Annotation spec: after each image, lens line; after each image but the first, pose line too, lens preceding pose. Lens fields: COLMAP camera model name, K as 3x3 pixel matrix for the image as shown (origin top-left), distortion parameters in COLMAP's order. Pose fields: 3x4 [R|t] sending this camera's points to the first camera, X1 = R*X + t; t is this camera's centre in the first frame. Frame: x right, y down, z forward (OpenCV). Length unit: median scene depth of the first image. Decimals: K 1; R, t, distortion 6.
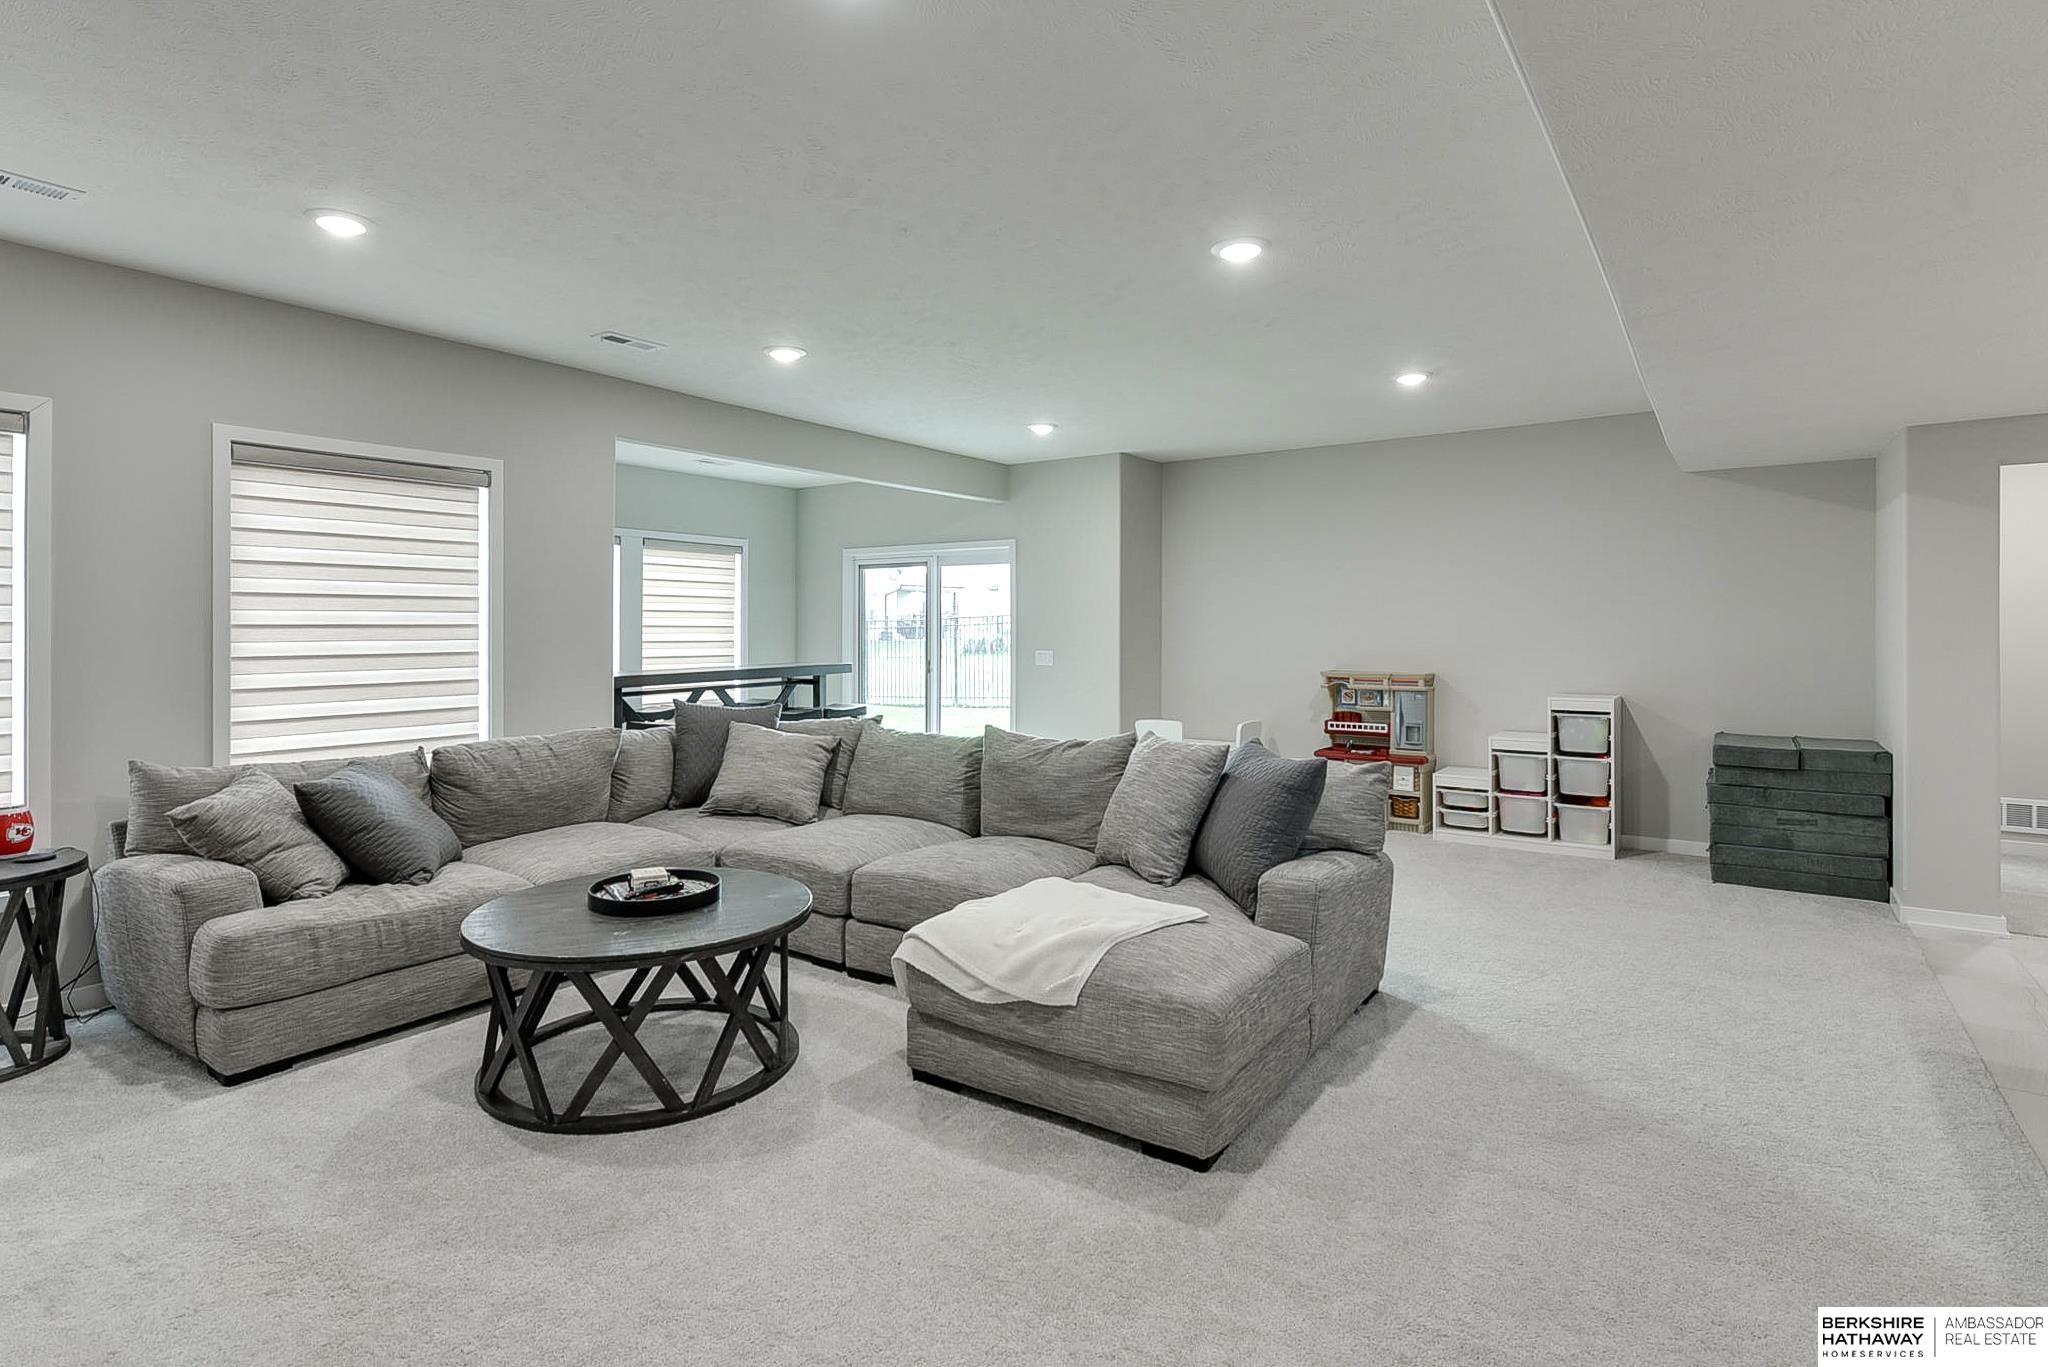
lens RADIAL K [[1038.4, 0, 1024.9], [0, 1038.4, 629.4], [0, 0, 1]] dist [-0.000950, -0.000165]
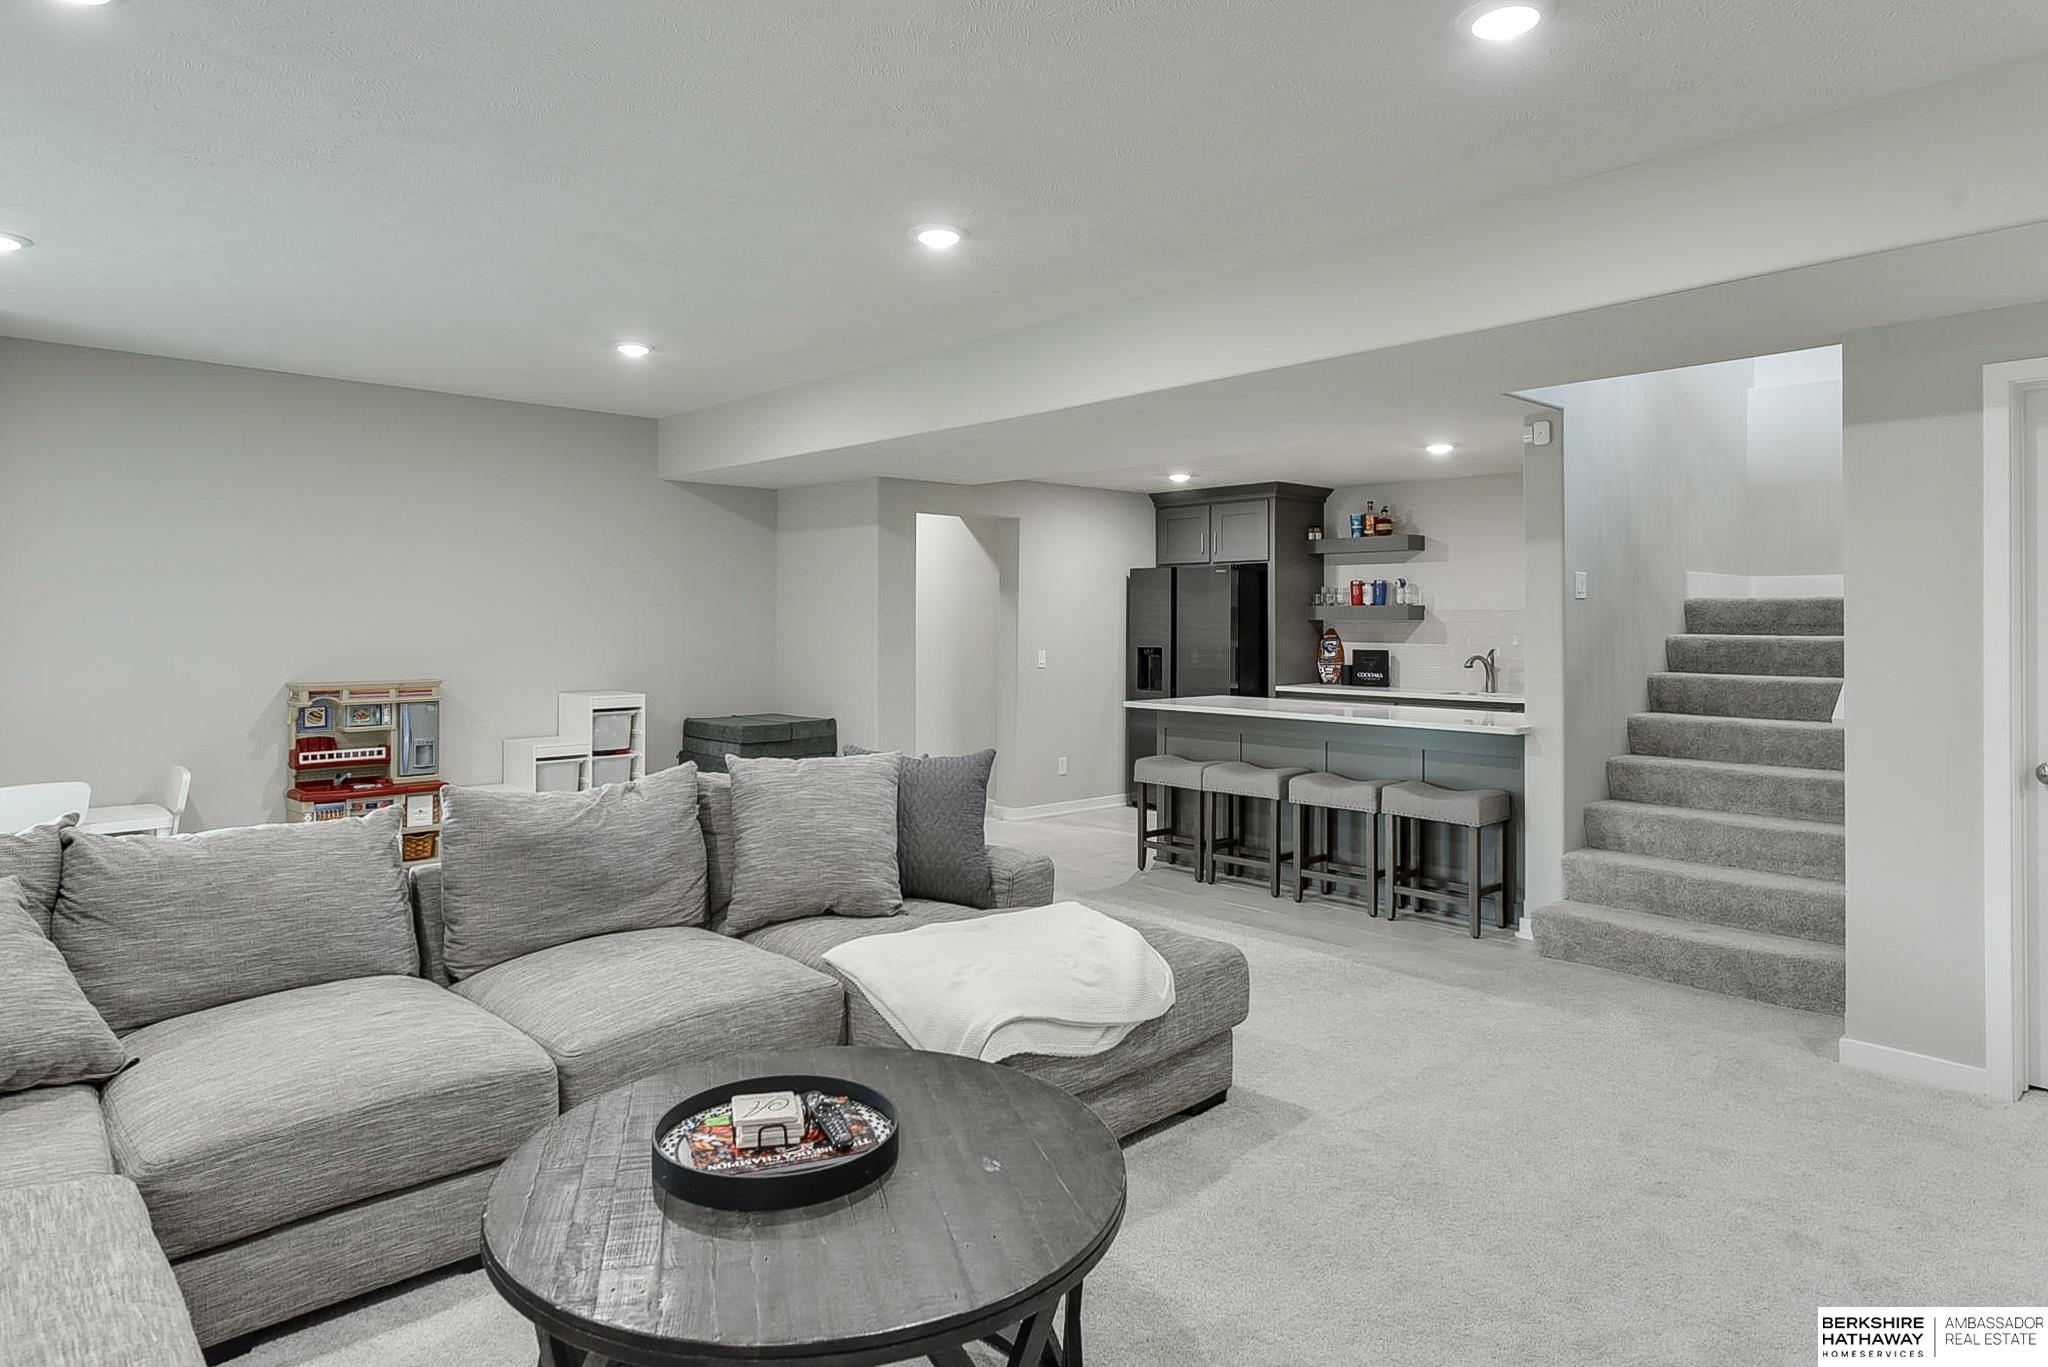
lens RADIAL K [[1159.8, 0, 1024.0], [0, 1159.8, 615.0], [0, 0, 1]] dist [-0.001955, -0.000806]
pose [[0.207244, 0.005188, 0.978275, -0.463698], [0.001925, 0.999982, -0.005711, -0.003088], [-0.978287, 0.003067, 0.207230, 0.389473]]
